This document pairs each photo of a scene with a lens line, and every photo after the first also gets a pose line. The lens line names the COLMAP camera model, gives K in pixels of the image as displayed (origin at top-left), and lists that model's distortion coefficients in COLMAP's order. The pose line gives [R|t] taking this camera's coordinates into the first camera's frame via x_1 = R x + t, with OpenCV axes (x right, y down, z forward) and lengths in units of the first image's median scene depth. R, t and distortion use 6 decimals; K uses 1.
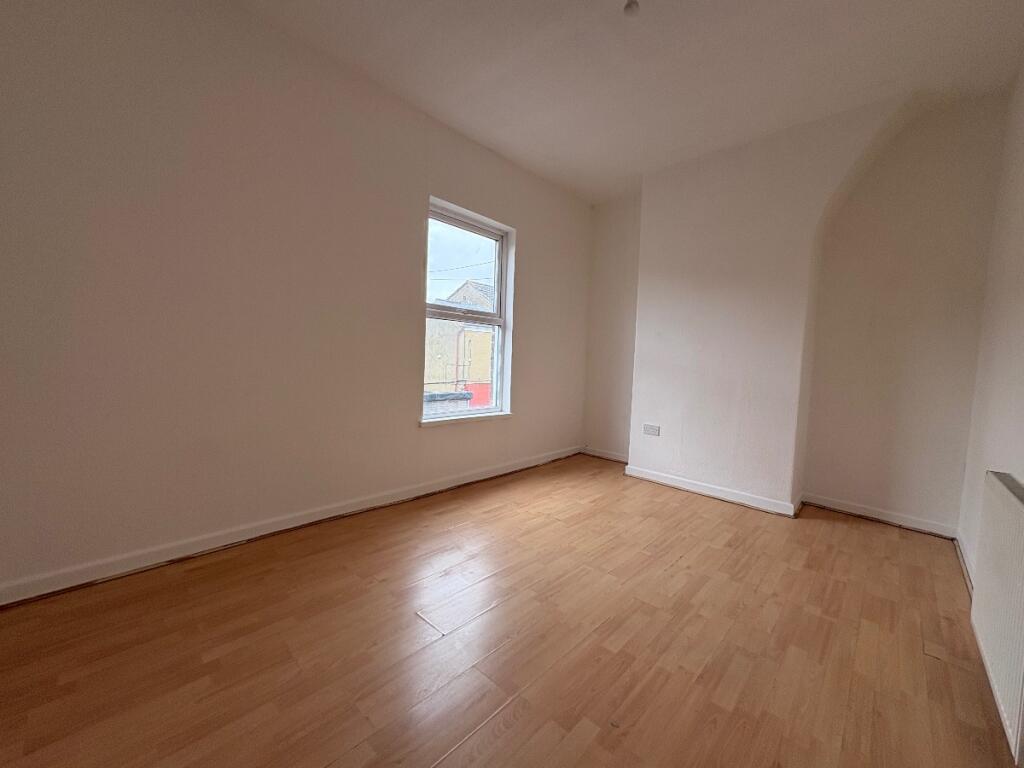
lens RADIAL K [[407.3, 0, 510.5], [0, 407.3, 384.6], [0, 0, 1]] dist [-0.000146, 0.000660]
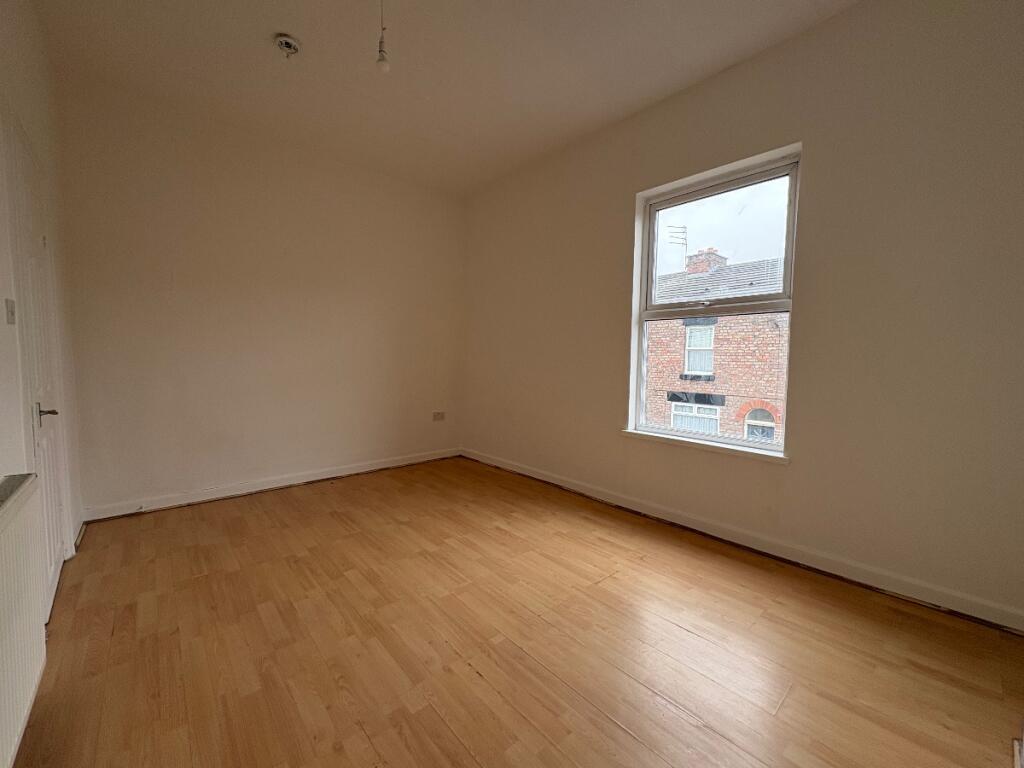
lens RADIAL K [[407.3, 0, 510.5], [0, 407.3, 384.6], [0, 0, 1]] dist [-0.000146, 0.000660]
pose [[-0.086766, 0.024620, -0.995924, 0.833868], [-0.082389, 0.996093, 0.031802, -0.027604], [0.992816, 0.084812, -0.084399, 0.872221]]
